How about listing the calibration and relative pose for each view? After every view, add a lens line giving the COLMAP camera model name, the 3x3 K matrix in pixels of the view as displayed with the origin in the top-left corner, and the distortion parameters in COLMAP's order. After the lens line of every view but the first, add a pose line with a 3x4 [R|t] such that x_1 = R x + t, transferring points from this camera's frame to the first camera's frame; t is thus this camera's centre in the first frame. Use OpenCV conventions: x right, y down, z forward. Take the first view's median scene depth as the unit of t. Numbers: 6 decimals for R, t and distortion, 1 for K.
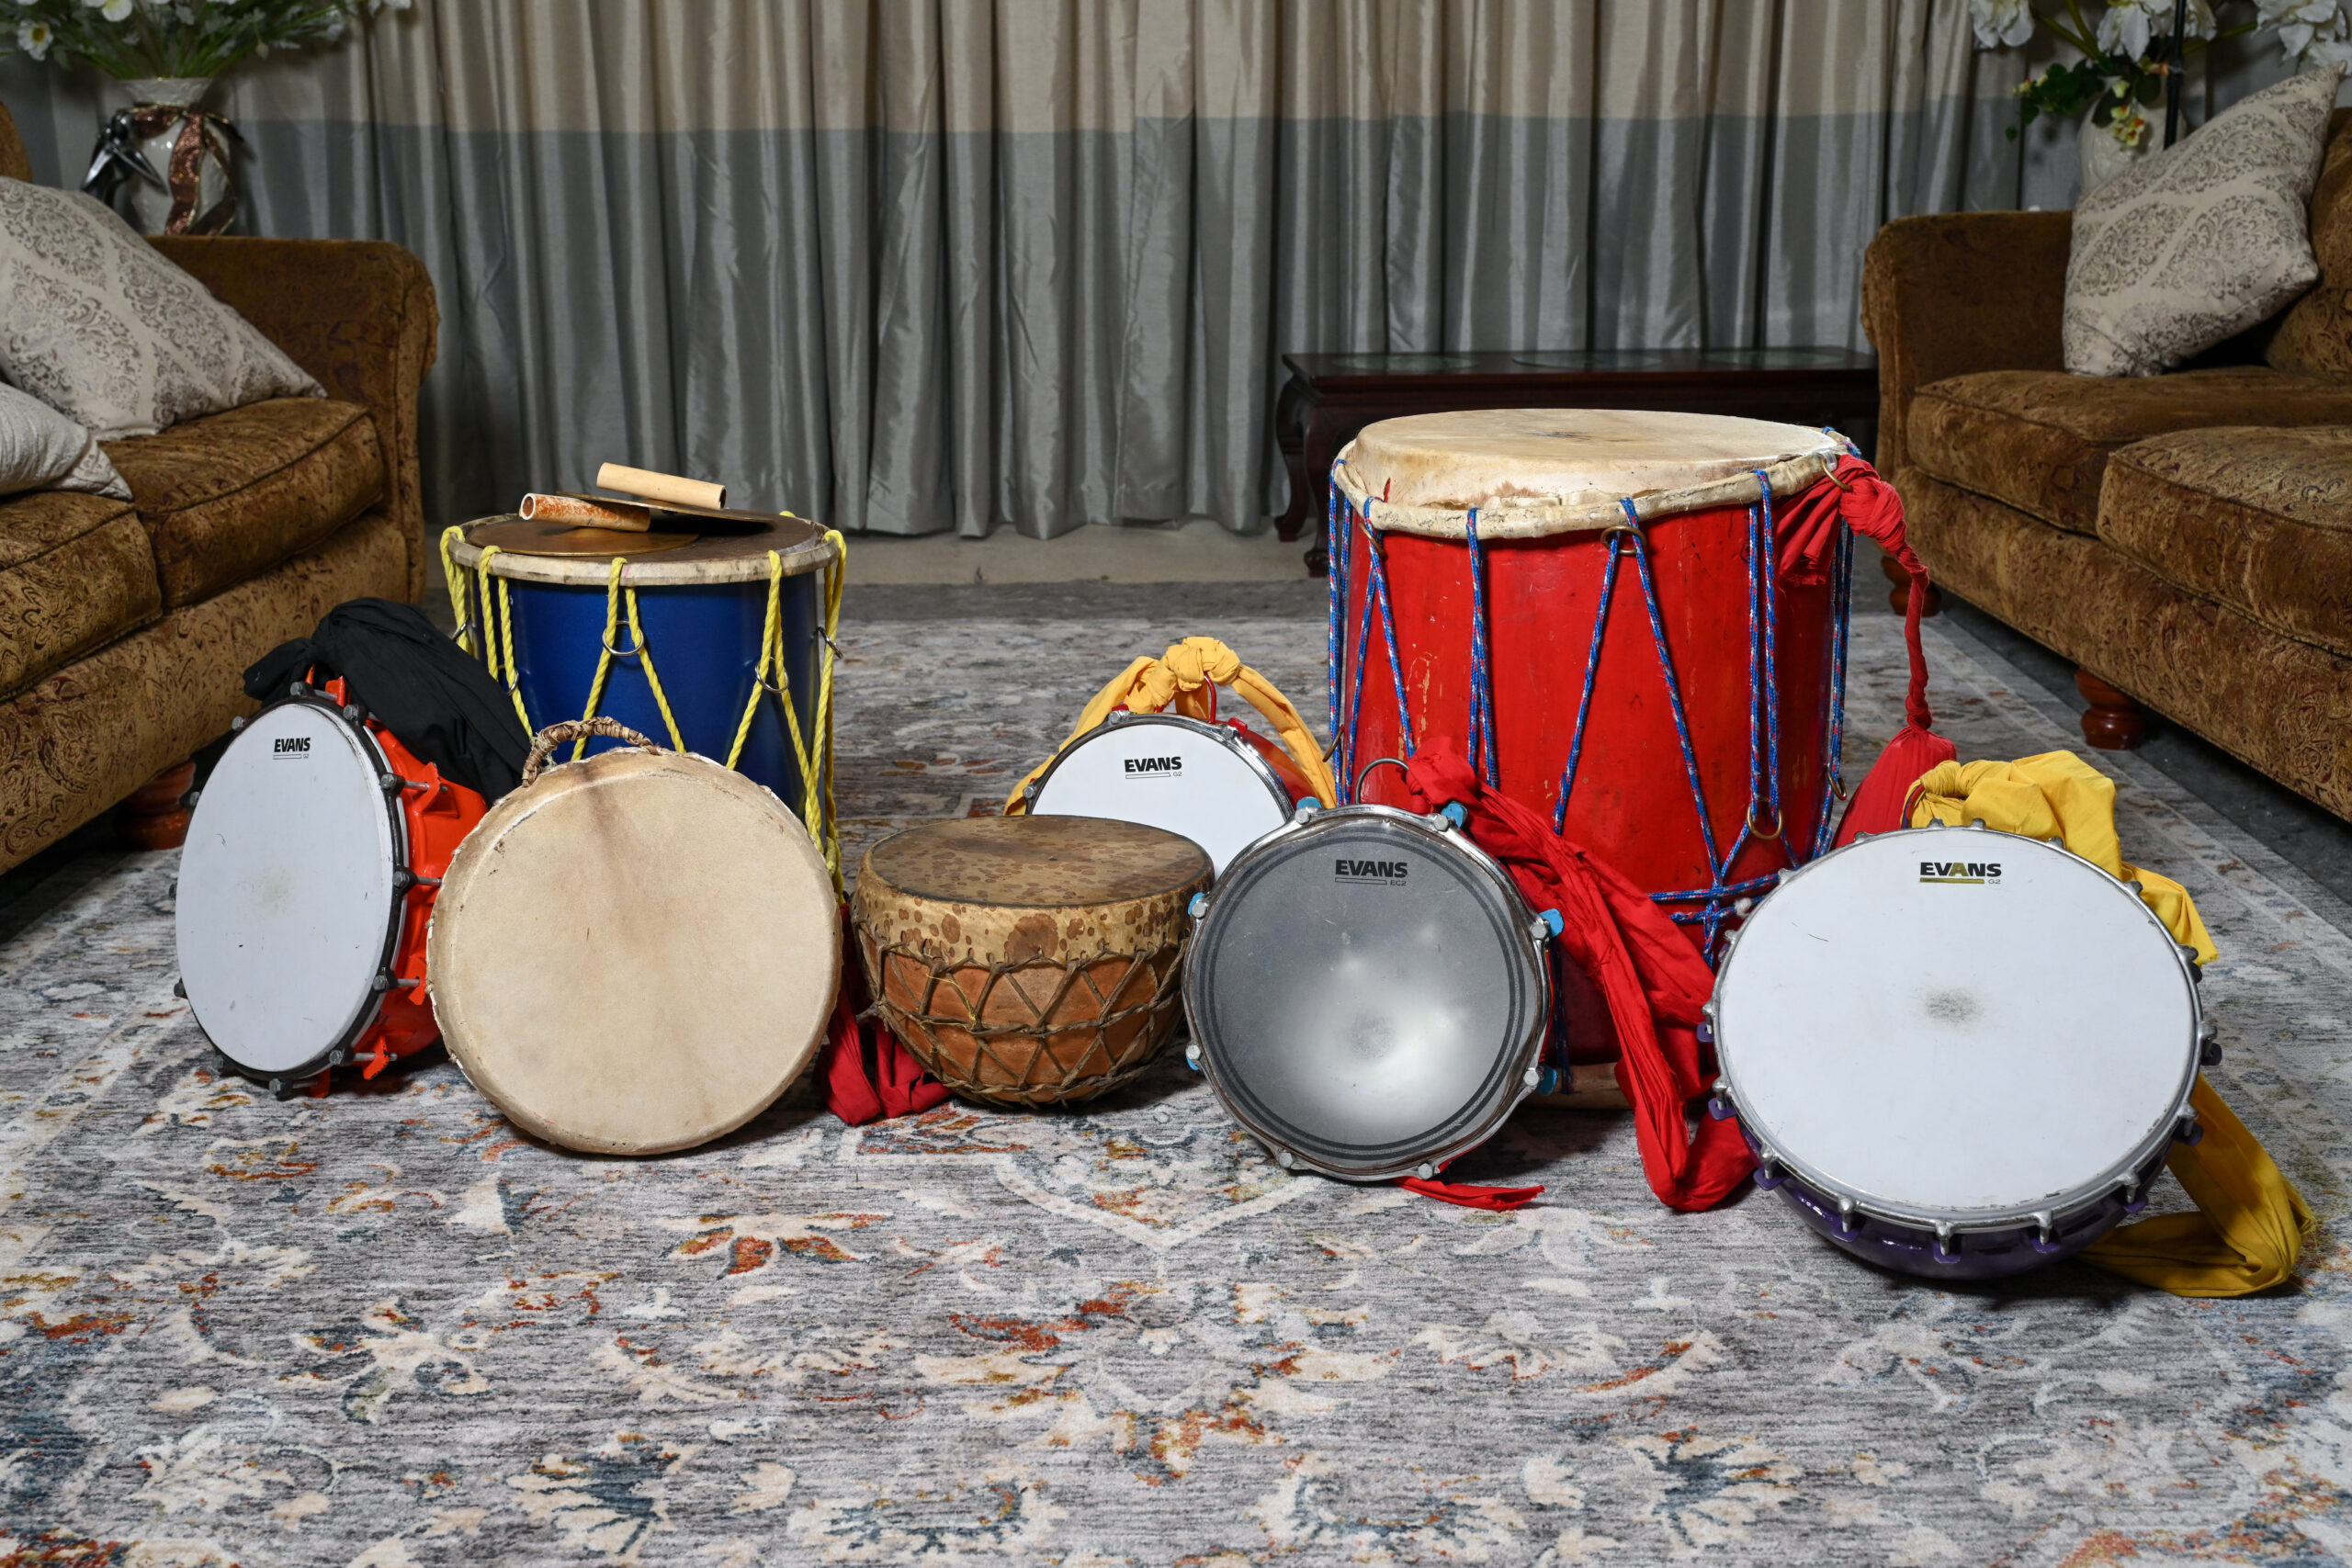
lens RADIAL K [[2454.0, 0, 1173.4], [0, 2454.0, 781.2], [0, 0, 1]] dist [-0.003619, 0.000000]
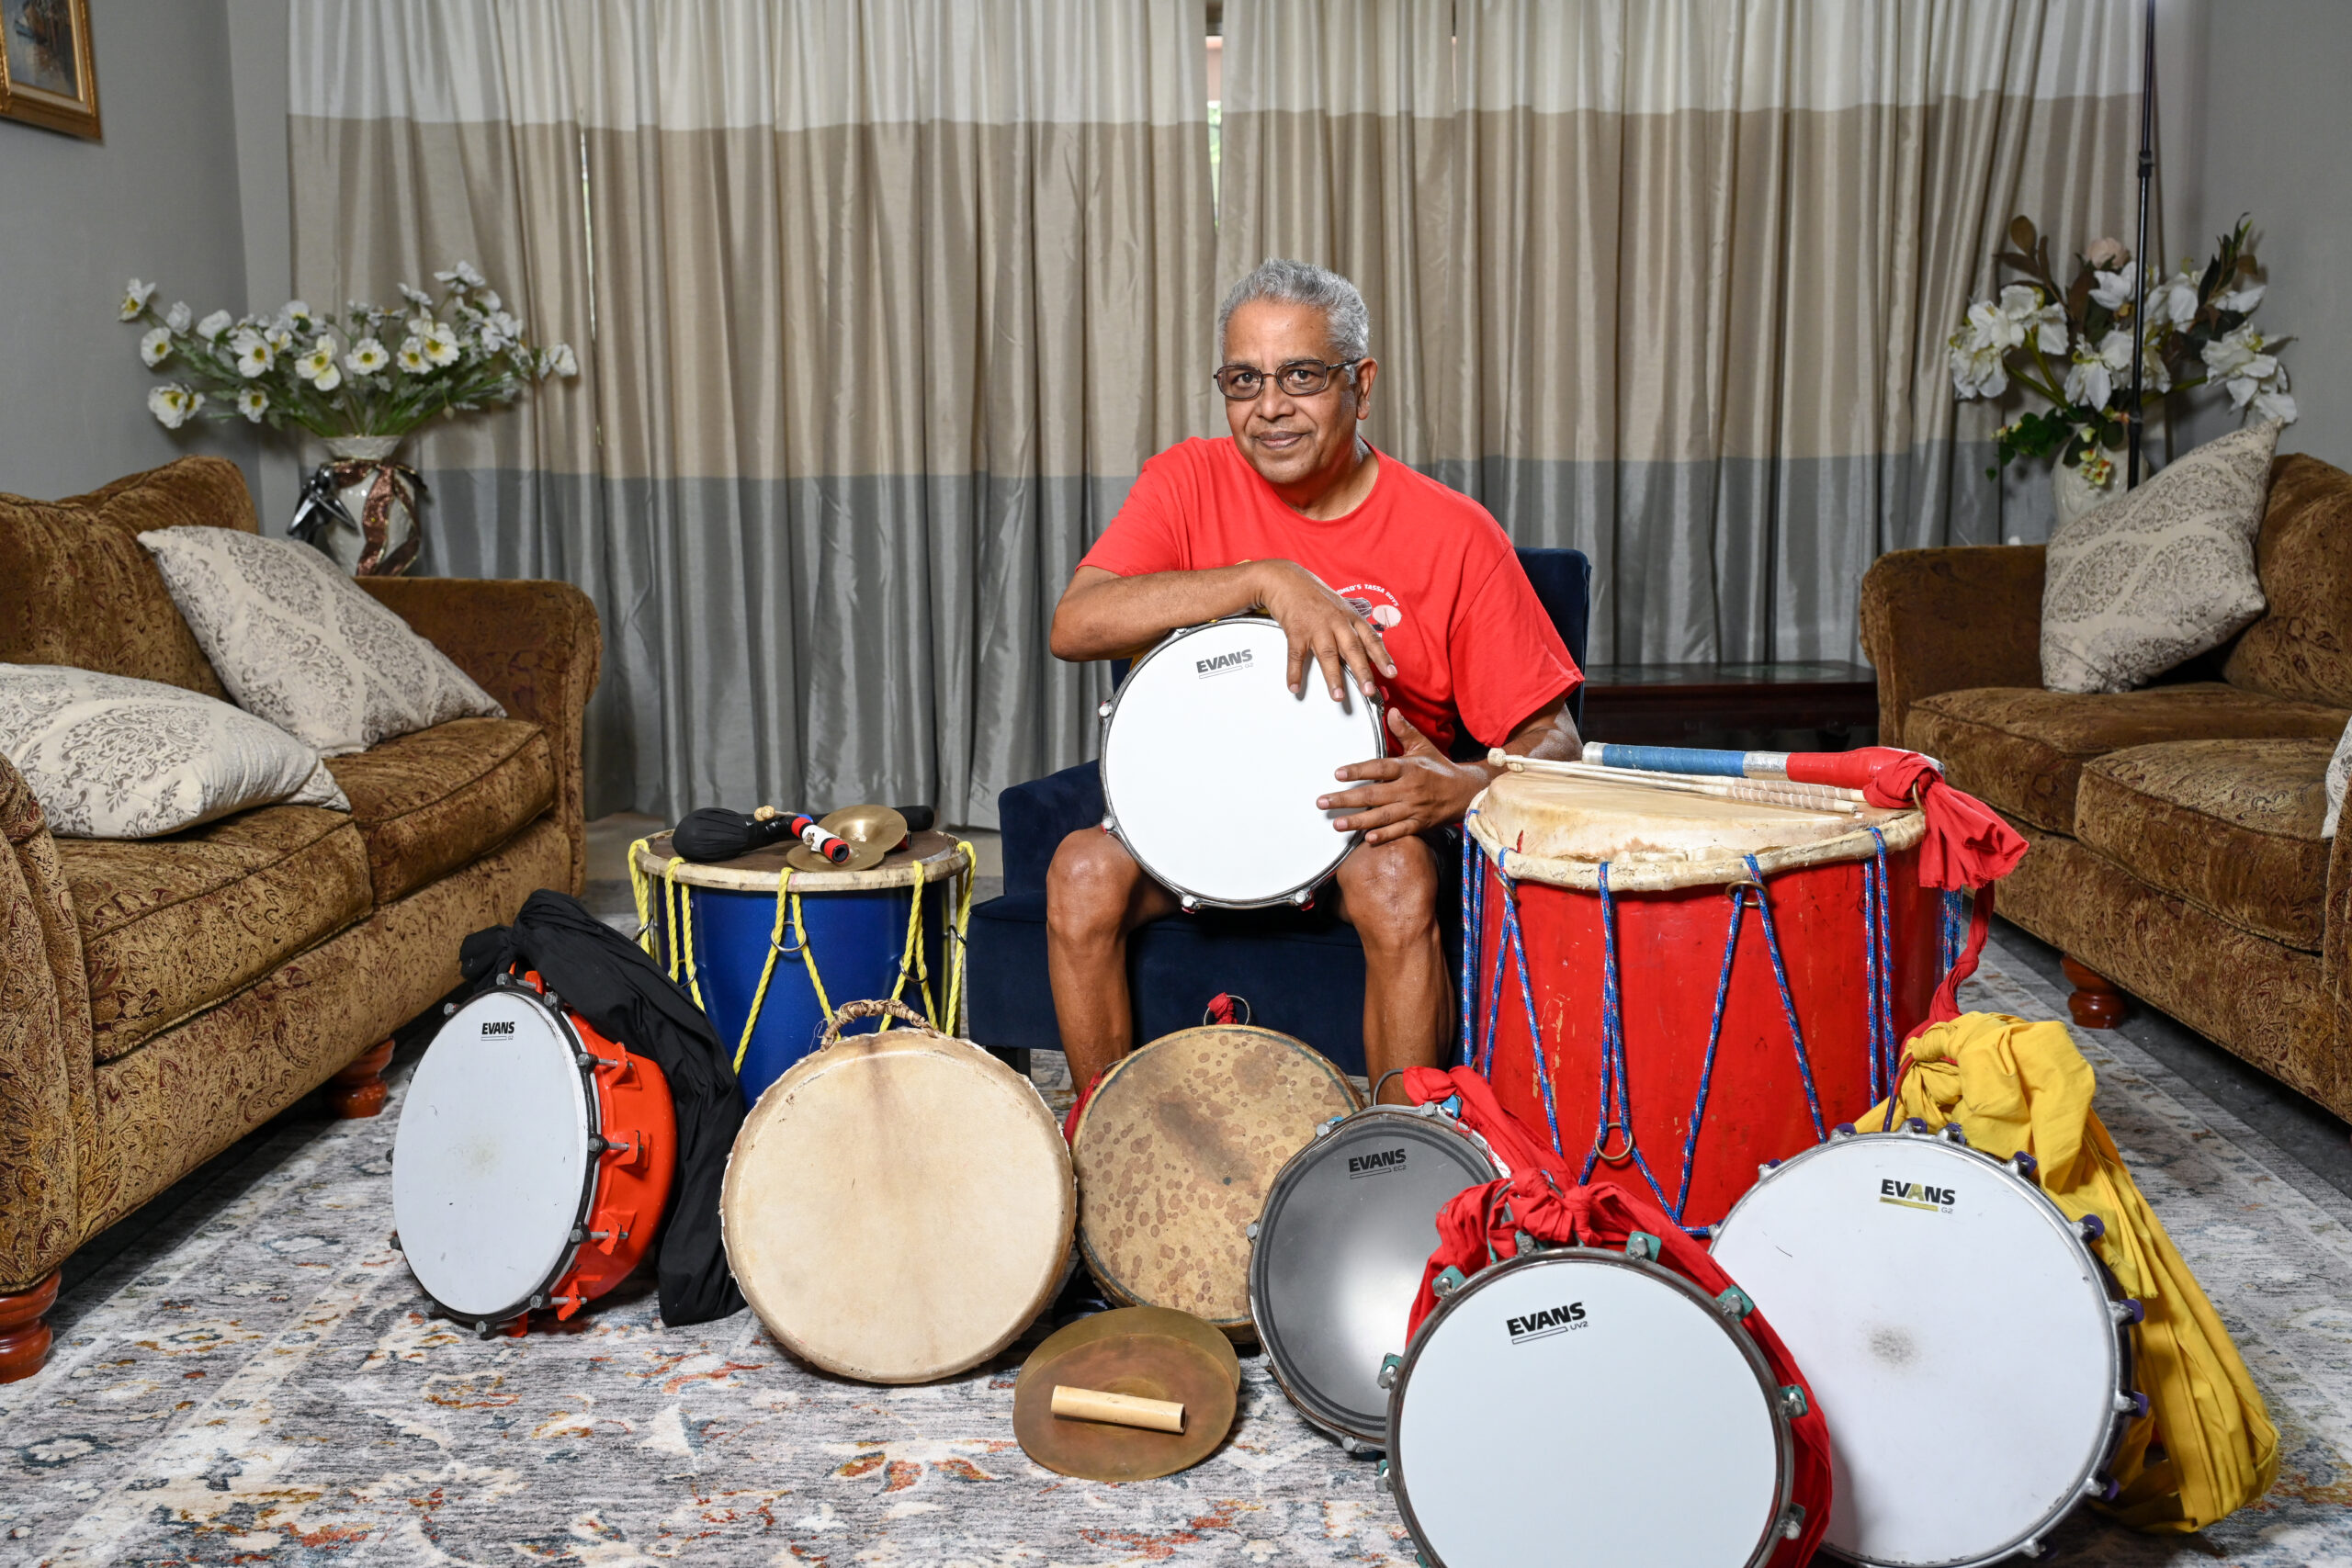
lens RADIAL K [[2311.6, 0, 1166.6], [0, 2311.6, 804.0], [0, 0, 1]] dist [-0.001945, 0.000000]
pose [[0.999651, -0.002336, -0.026324, -0.009784], [-0.000437, 0.994488, -0.104848, -0.003604], [0.026424, 0.104823, 0.994140, -0.056453]]
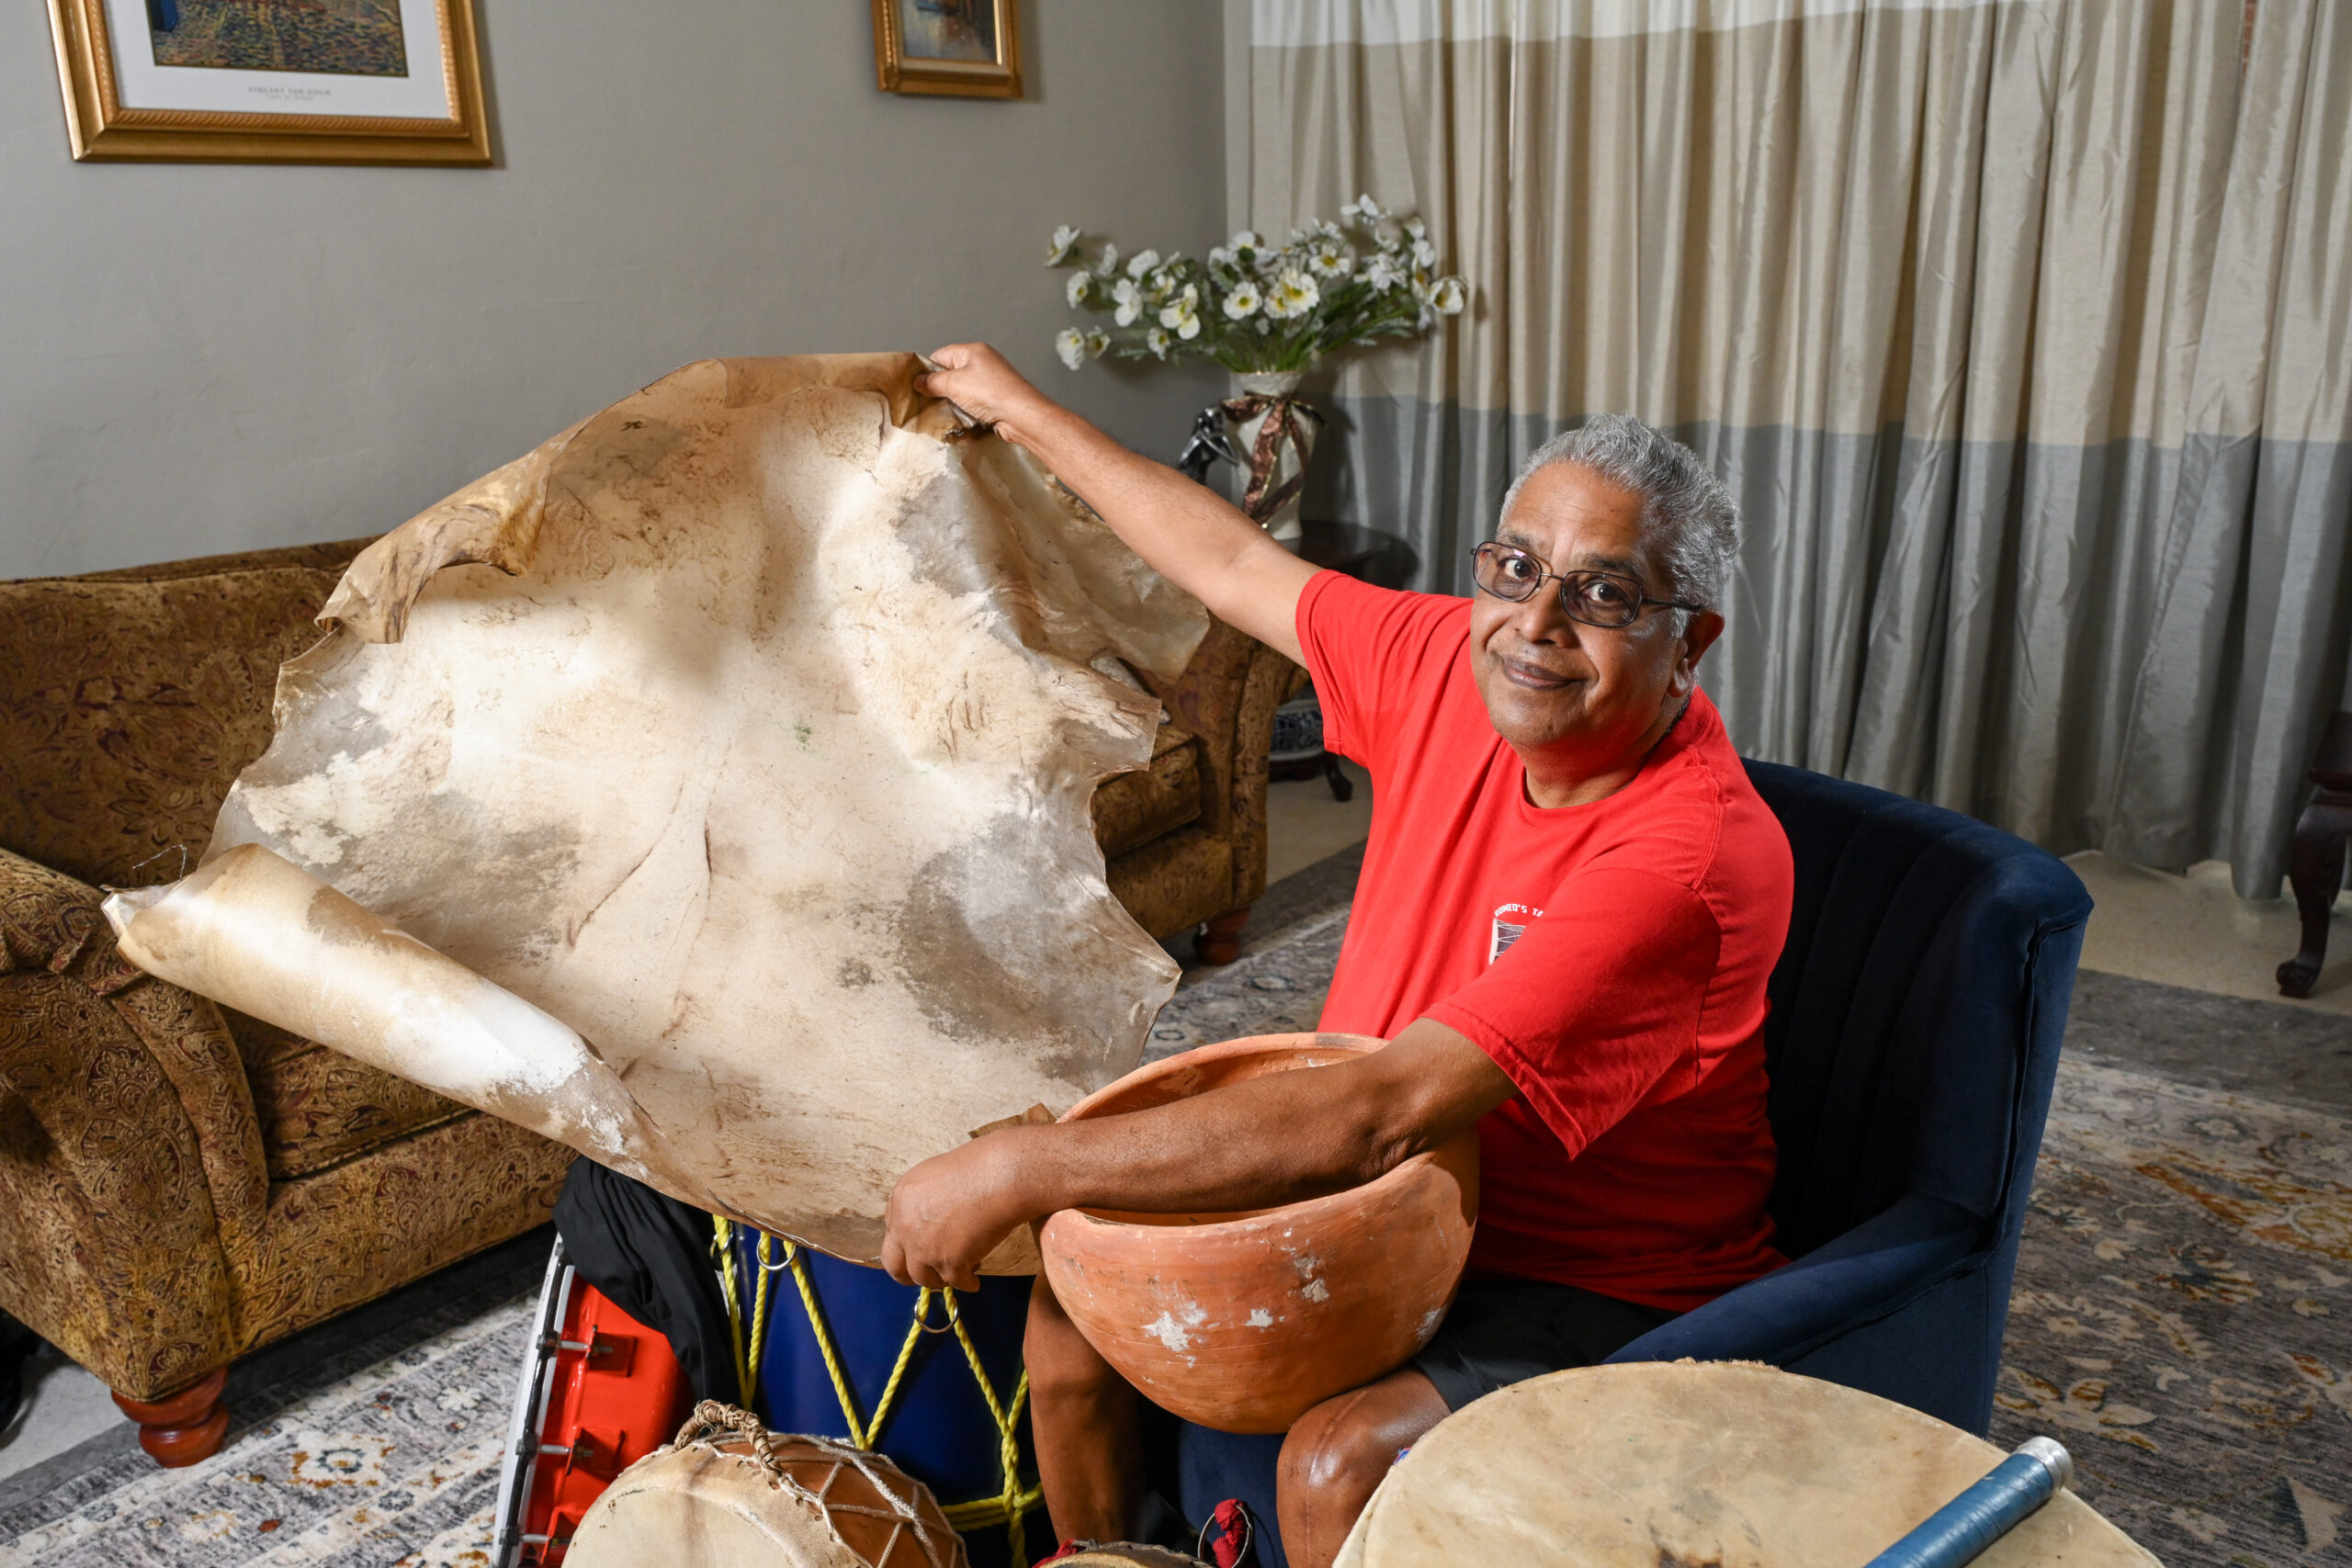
lens RADIAL K [[1959.3, 0, 1173.2], [0, 1959.3, 798.8], [0, 0, 1]] dist [0.014299, -0.010719]
pose [[0.790335, 0.158817, -0.591733, 0.184728], [-0.147103, 0.986756, 0.068363, -0.179157], [0.594754, 0.033016, 0.803230, 0.280310]]
